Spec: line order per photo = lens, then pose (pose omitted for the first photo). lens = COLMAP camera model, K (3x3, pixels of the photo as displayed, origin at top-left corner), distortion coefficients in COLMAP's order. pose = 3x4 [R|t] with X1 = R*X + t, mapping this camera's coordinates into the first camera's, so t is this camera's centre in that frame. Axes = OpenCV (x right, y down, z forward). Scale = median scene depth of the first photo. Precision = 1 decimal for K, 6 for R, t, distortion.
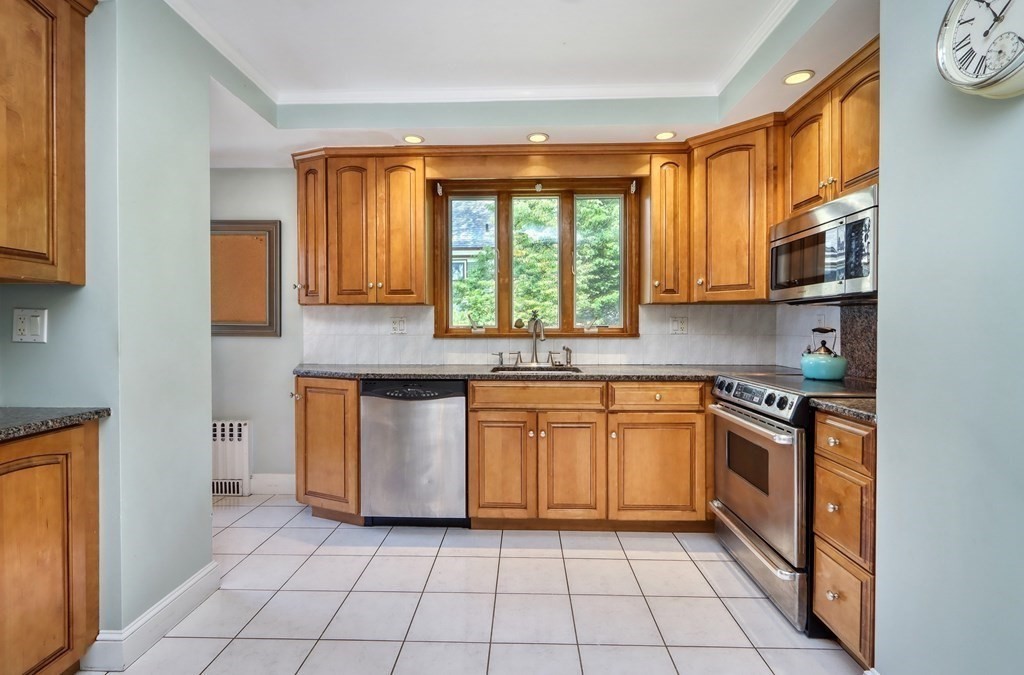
lens RADIAL K [[470.8, 0, 509.0], [0, 470.8, 326.0], [0, 0, 1]] dist [-0.001849, -0.000337]
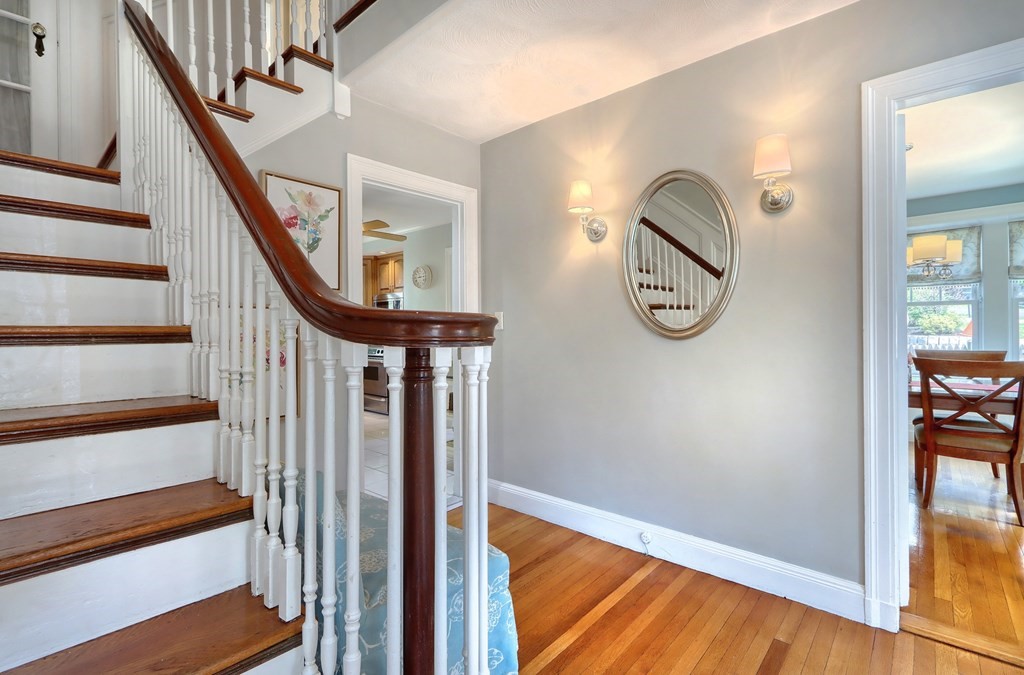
lens RADIAL K [[470.8, 0, 509.0], [0, 470.8, 326.0], [0, 0, 1]] dist [-0.001849, -0.000337]
pose [[0.640526, -0.002397, 0.767933, -1.303487], [0.011153, 0.999919, -0.006182, -0.000589], [-0.767855, 0.012525, 0.640501, -1.712115]]
